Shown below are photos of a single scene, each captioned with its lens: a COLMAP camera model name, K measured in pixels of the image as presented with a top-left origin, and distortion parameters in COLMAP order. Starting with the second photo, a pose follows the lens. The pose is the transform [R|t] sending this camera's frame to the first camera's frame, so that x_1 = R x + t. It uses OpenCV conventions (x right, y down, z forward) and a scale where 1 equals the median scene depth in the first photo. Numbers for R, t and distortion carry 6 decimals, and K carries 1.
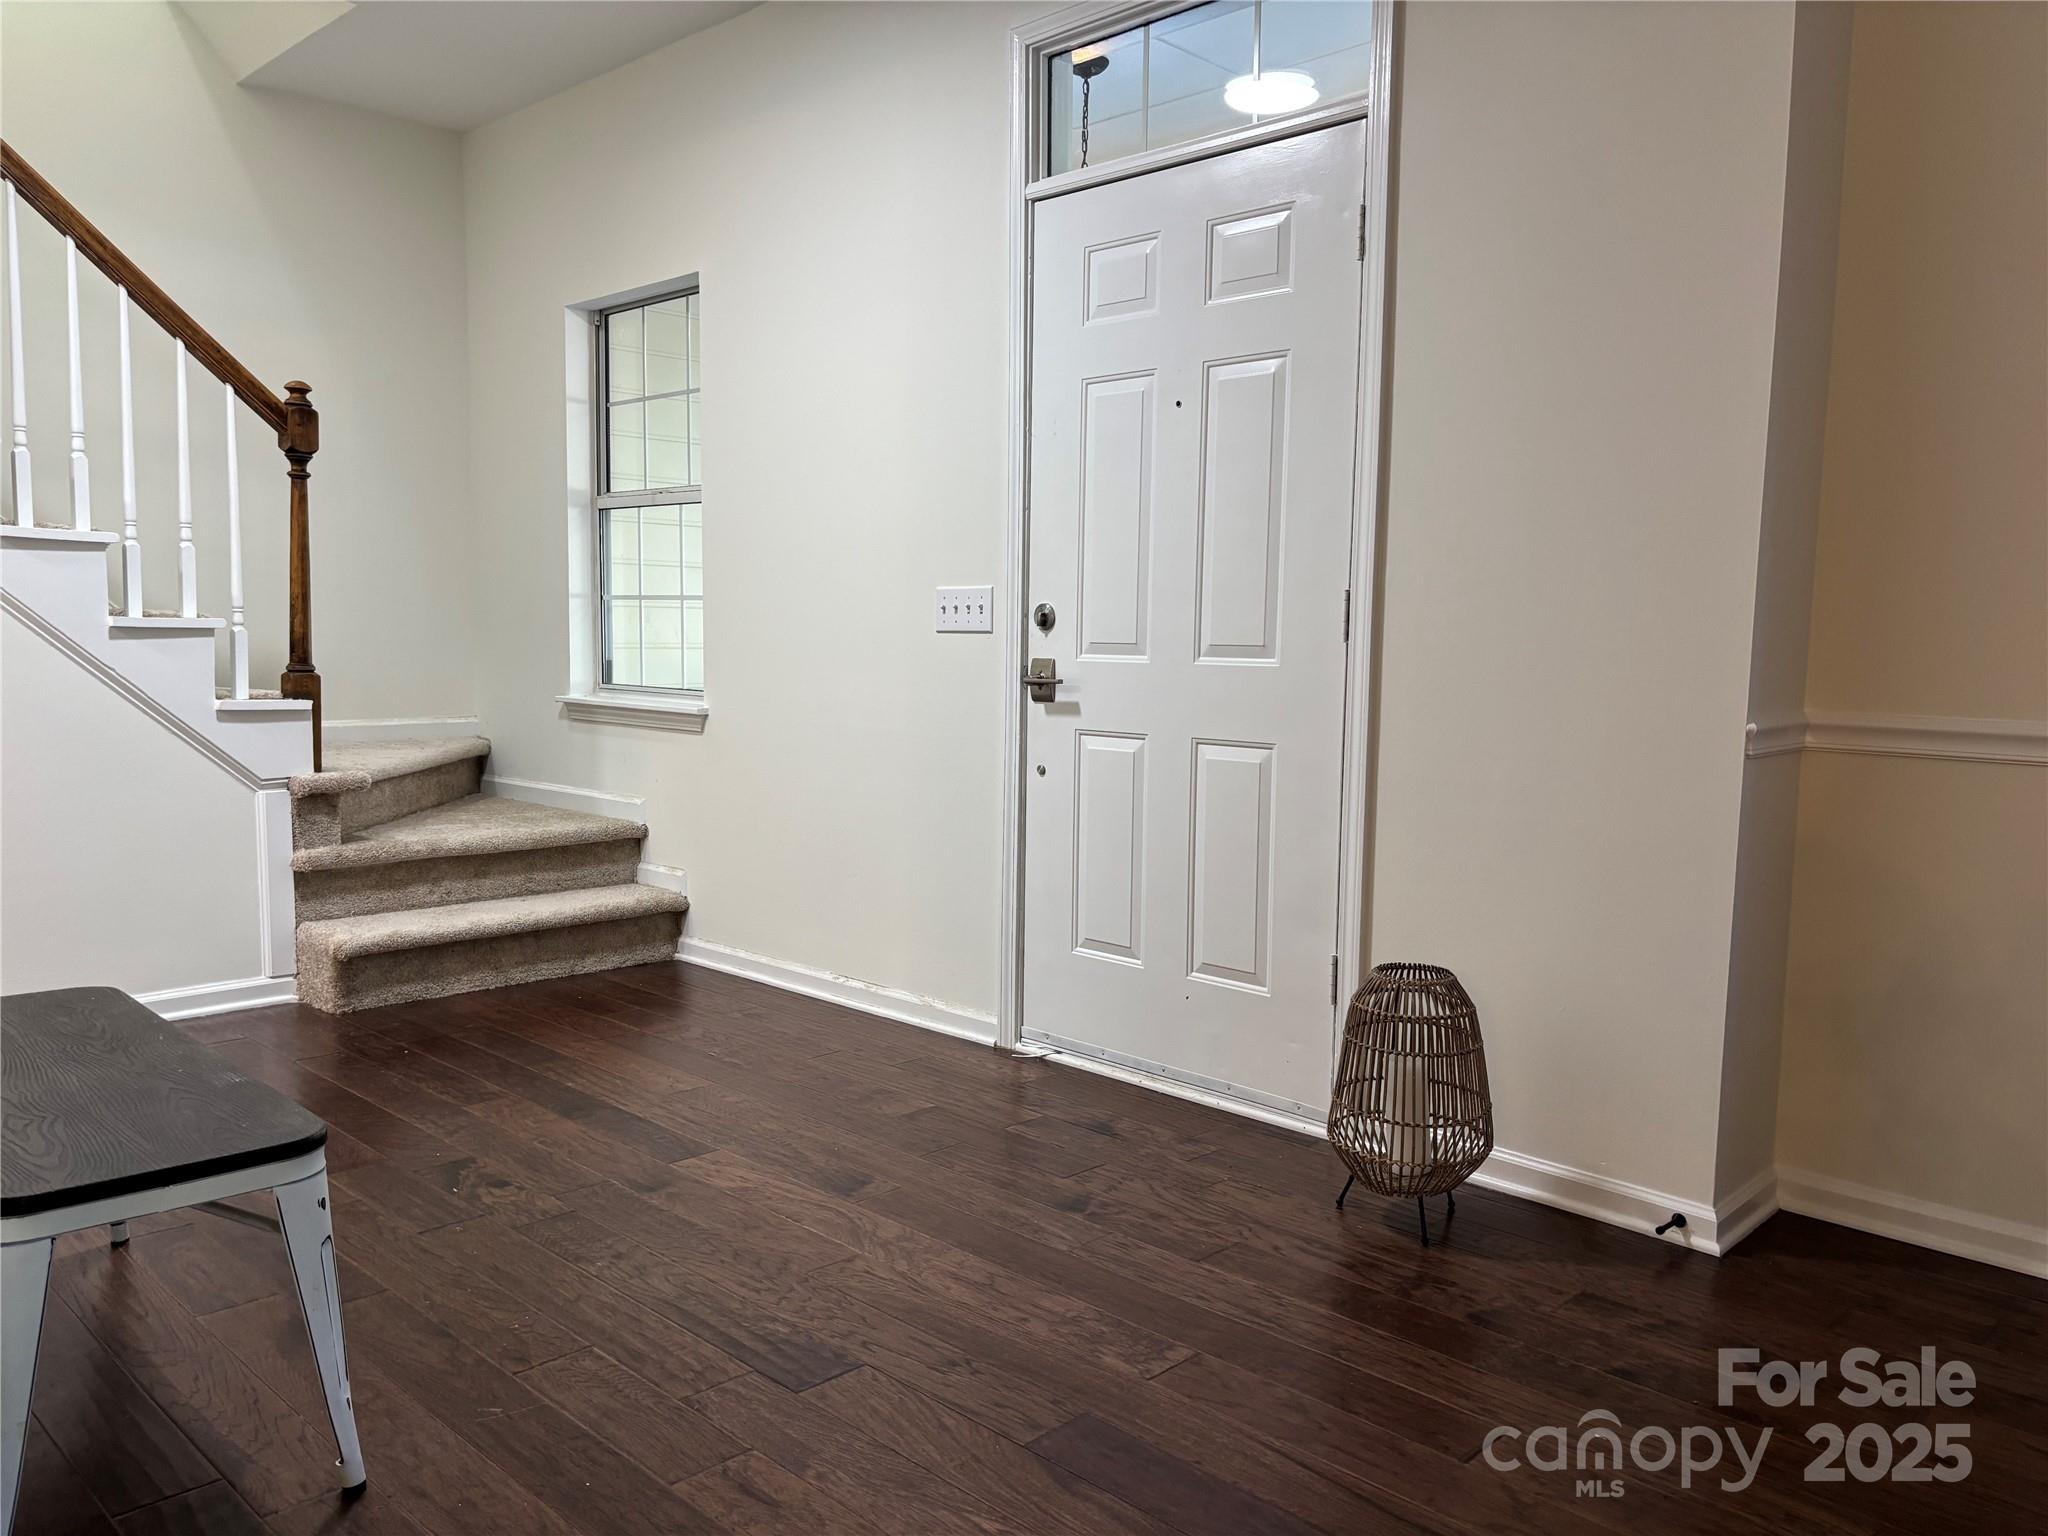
lens RADIAL K [[1587.4, 0, 1022.2], [0, 1587.4, 766.9], [0, 0, 1]] dist [0.047503, -0.041891]
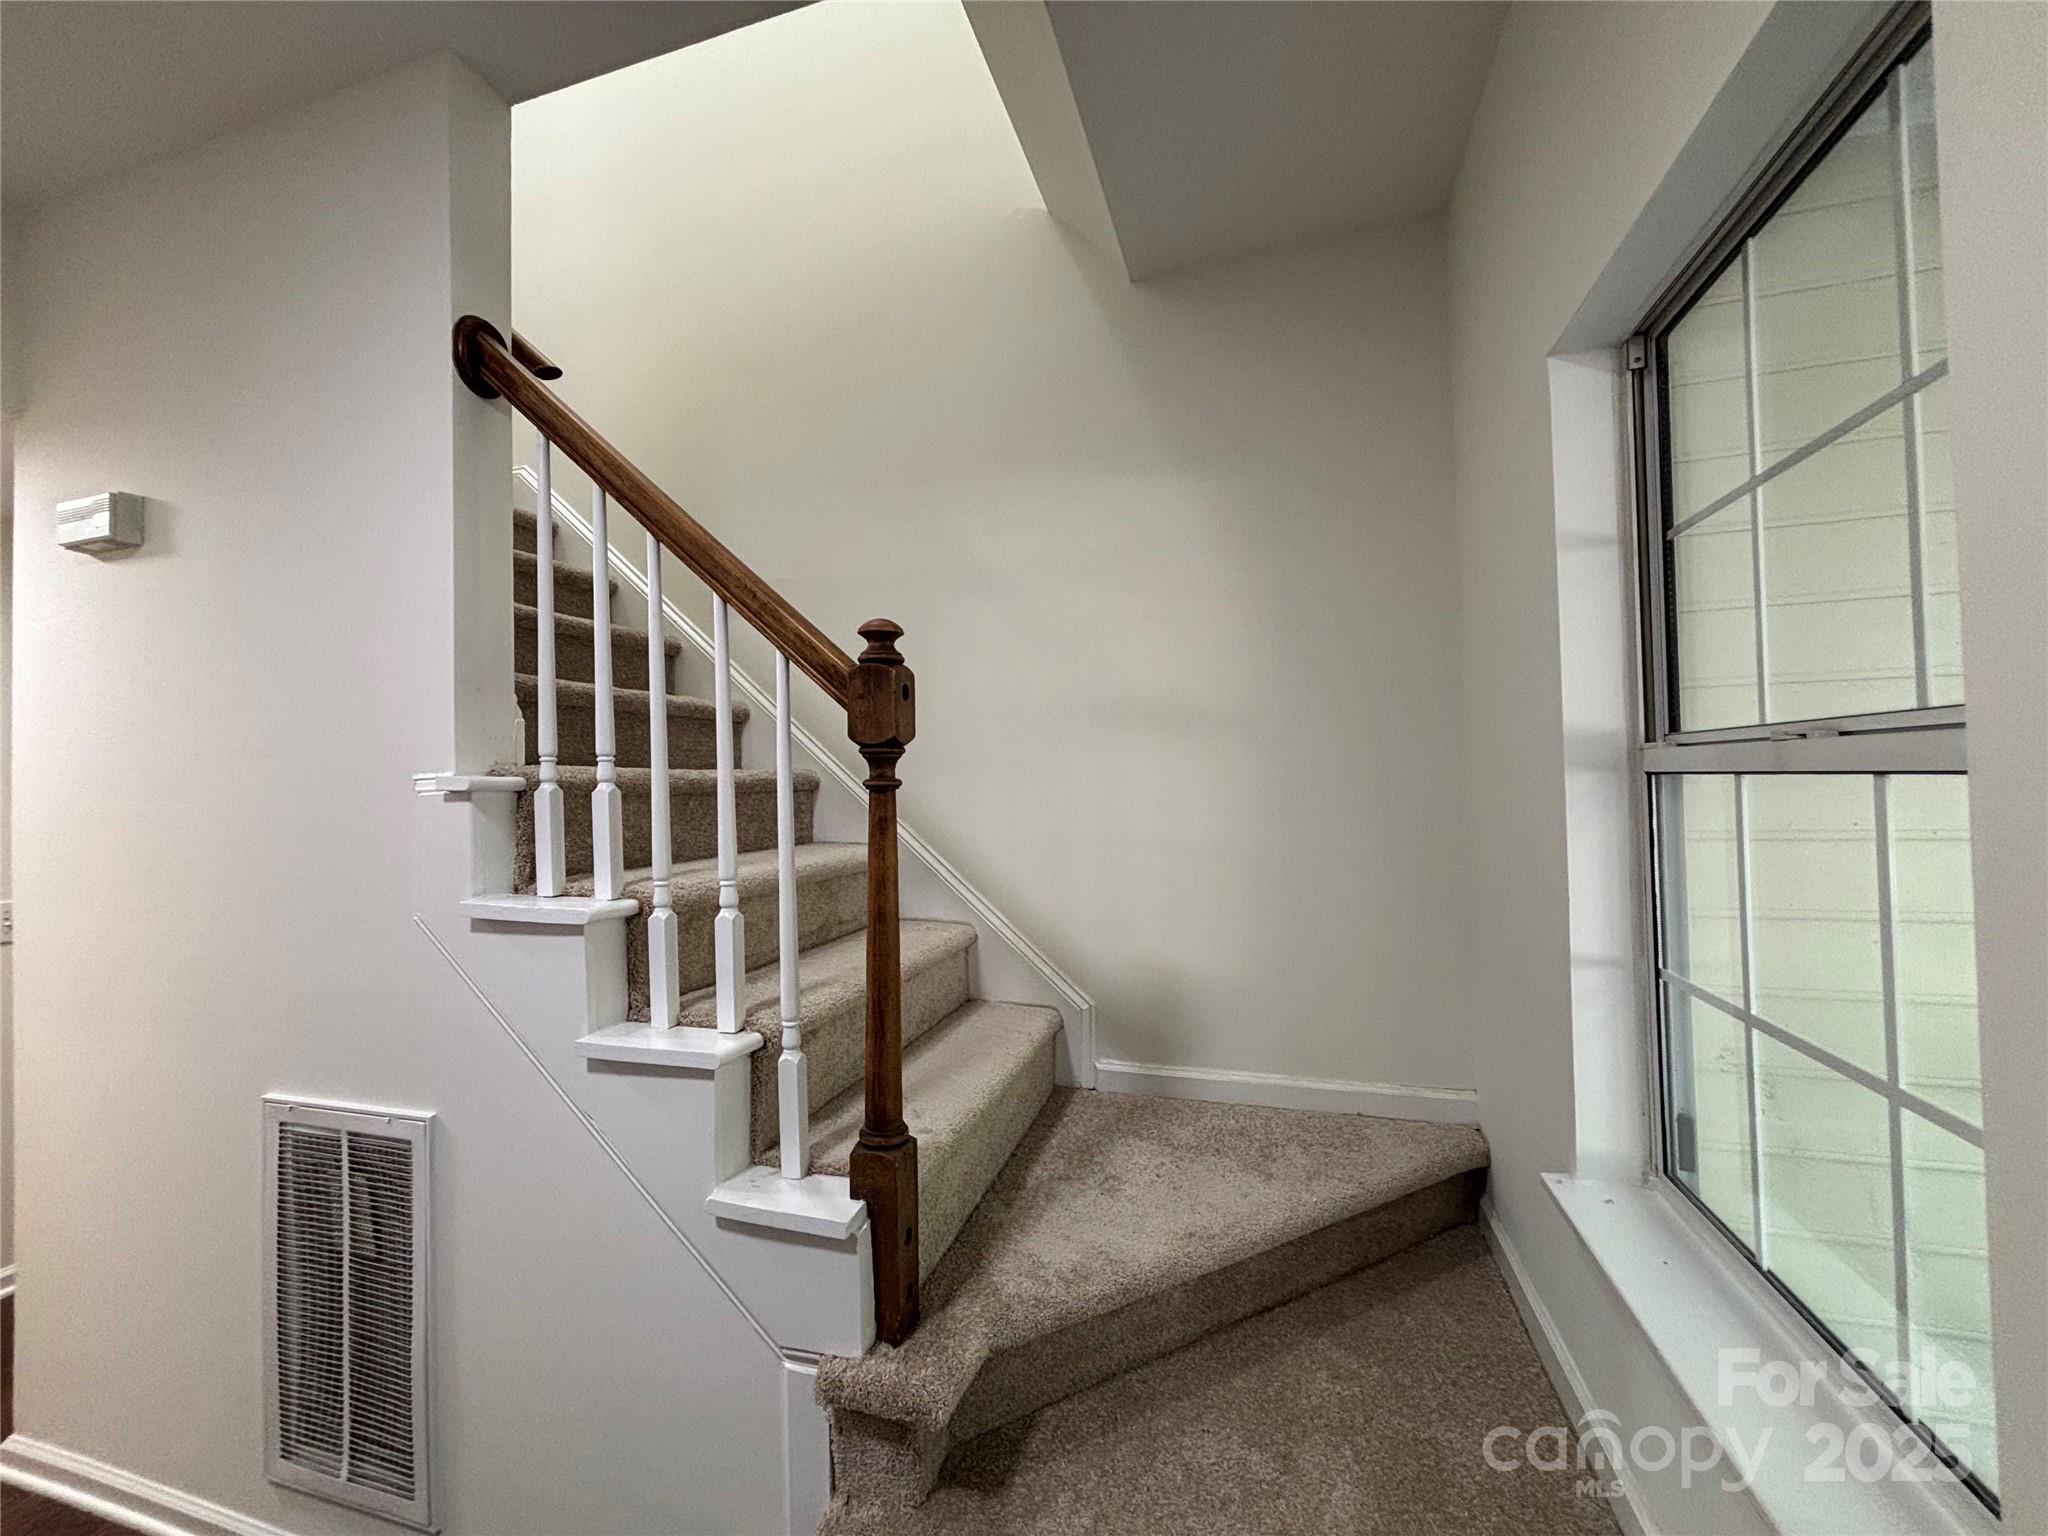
lens RADIAL K [[822.9, 0, 1018.7], [0, 822.9, 765.7], [0, 0, 1]] dist [0.000391, -0.000805]
pose [[0.451917, -0.038633, -0.891223, -0.142742], [-0.047844, 0.996574, -0.067460, -0.141016], [0.890776, 0.073126, 0.448520, 0.750112]]
